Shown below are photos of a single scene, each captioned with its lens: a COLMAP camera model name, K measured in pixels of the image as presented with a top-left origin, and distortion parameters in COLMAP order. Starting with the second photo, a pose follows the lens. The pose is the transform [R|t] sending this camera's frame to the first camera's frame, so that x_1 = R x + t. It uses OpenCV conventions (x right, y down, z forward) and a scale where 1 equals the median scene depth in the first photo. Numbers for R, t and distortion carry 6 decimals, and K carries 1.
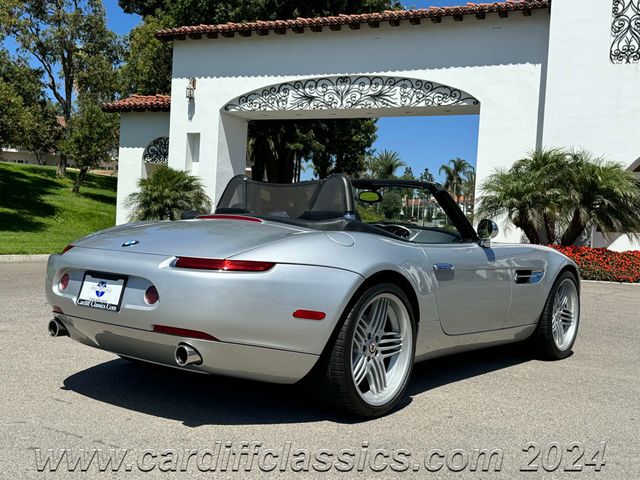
lens RADIAL K [[760.8, 0, 319.4], [0, 760.8, 240.2], [0, 0, 1]] dist [0.092226, 0.000000]
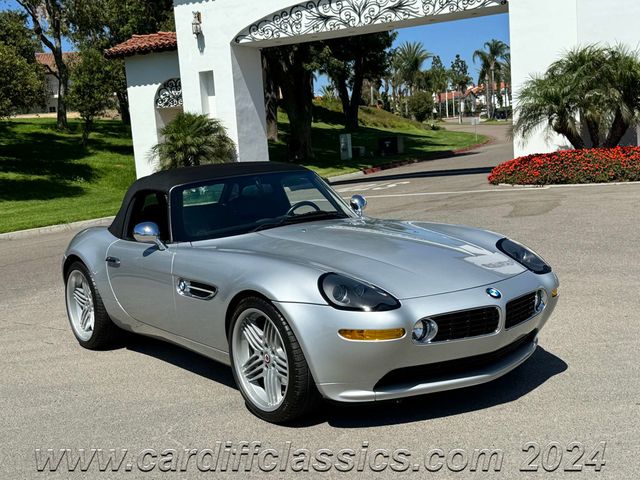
lens RADIAL K [[868.5, 0, 321.0], [0, 868.5, 254.4], [0, 0, 1]] dist [0.074852, 0.000000]
pose [[0.991730, -0.122160, -0.039342, -0.014124], [0.125804, 0.985965, 0.109752, -0.025478], [0.025383, -0.113794, 0.993180, -0.119304]]
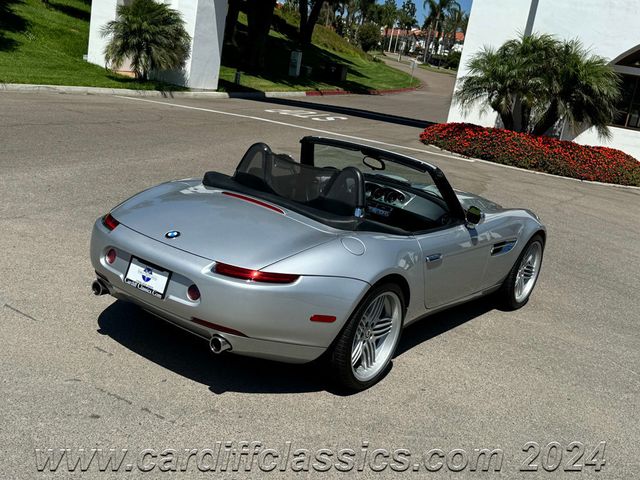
lens RADIAL K [[760.8, 0, 322.9], [0, 760.8, 244.9], [0, 0, 1]] dist [0.092226, 0.000000]
pose [[0.992974, 0.098425, 0.065692, -0.018285], [-0.110929, 0.967524, 0.227138, -0.050461], [-0.041203, -0.232829, 0.971644, -0.024408]]
